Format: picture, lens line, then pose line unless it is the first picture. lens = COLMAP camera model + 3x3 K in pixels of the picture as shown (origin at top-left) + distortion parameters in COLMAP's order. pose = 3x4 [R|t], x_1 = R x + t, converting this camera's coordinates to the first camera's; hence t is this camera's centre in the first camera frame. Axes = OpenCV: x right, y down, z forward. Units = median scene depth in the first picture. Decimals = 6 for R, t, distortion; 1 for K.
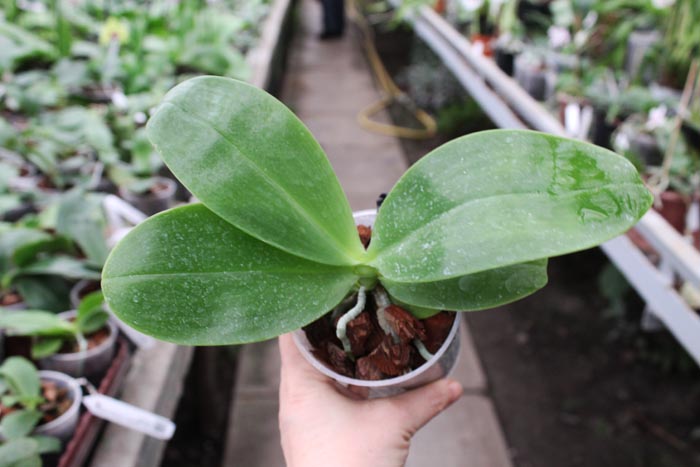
lens RADIAL K [[763.5, 0, 348.1], [0, 763.5, 253.5], [0, 0, 1]] dist [-0.077839, 0.023396]
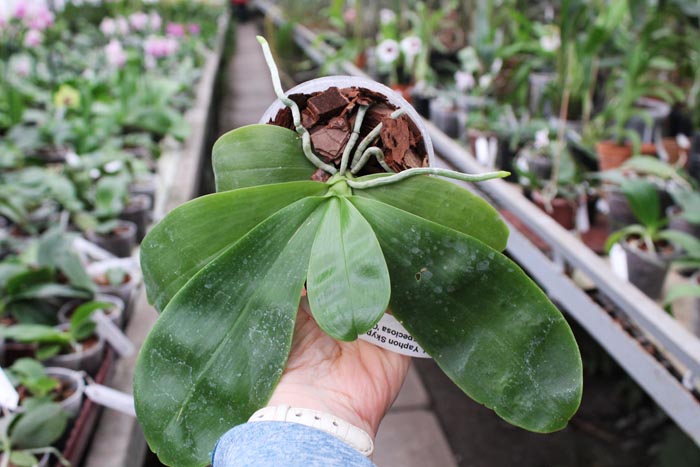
lens RADIAL K [[764.5, 0, 350.0], [0, 764.5, 233.5], [0, 0, 1]] dist [-0.082718, 0.043575]
pose [[0.994057, -0.068623, 0.084503, -0.005036], [0.076614, 0.992499, -0.095273, 0.036368], [-0.077332, 0.101181, 0.991858, -0.097118]]
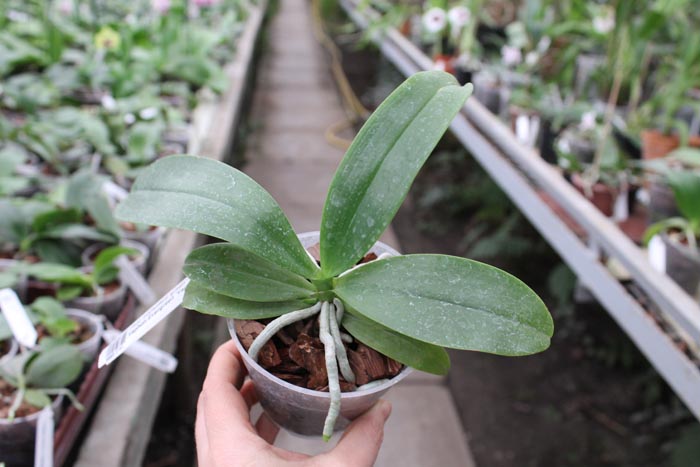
lens RADIAL K [[764.5, 0, 350.0], [0, 764.5, 233.5], [0, 0, 1]] dist [-0.082718, 0.043575]
pose [[0.998614, 0.016805, 0.049869, -0.008762], [-0.014082, 0.998416, -0.054467, 0.036789], [-0.050705, 0.053689, 0.997269, -0.083912]]
